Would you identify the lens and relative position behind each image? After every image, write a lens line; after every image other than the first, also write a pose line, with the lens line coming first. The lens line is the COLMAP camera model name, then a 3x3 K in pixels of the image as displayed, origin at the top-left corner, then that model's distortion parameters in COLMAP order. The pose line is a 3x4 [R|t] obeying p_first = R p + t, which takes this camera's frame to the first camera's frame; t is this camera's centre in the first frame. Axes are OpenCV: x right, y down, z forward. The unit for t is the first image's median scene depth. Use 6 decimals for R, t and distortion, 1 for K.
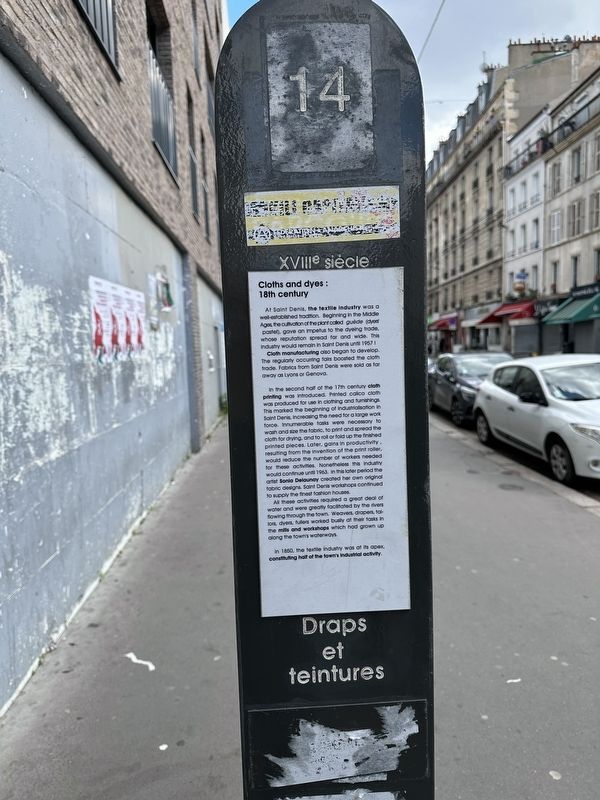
lens RADIAL K [[578.6, 0, 296.1], [0, 578.6, 399.1], [0, 0, 1]] dist [-0.024785, -0.004877]
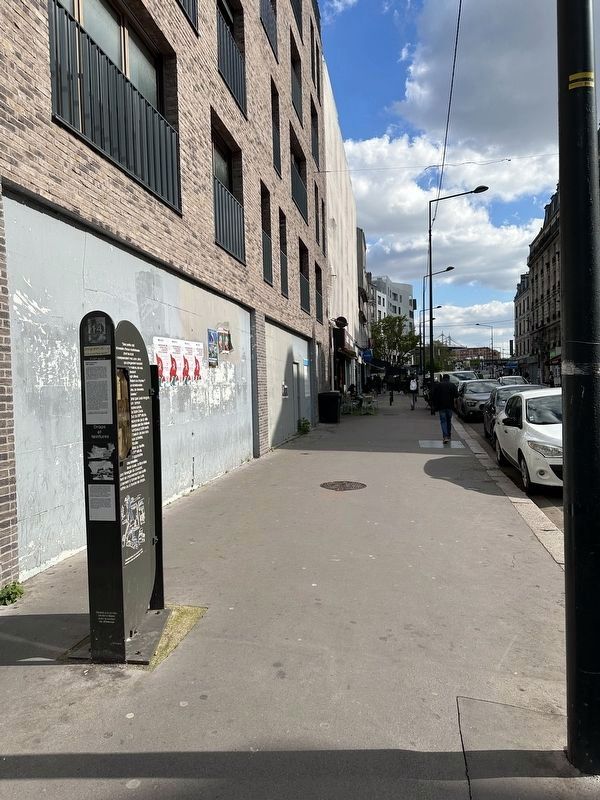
lens RADIAL K [[578.6, 0, 302.3], [0, 578.6, 401.5], [0, 0, 1]] dist [-0.024785, -0.004877]
pose [[0.973209, 0.012740, -0.229570, 0.381004], [-0.025032, 0.998400, -0.050711, 0.047285], [0.228557, 0.055099, 0.971970, -0.459978]]
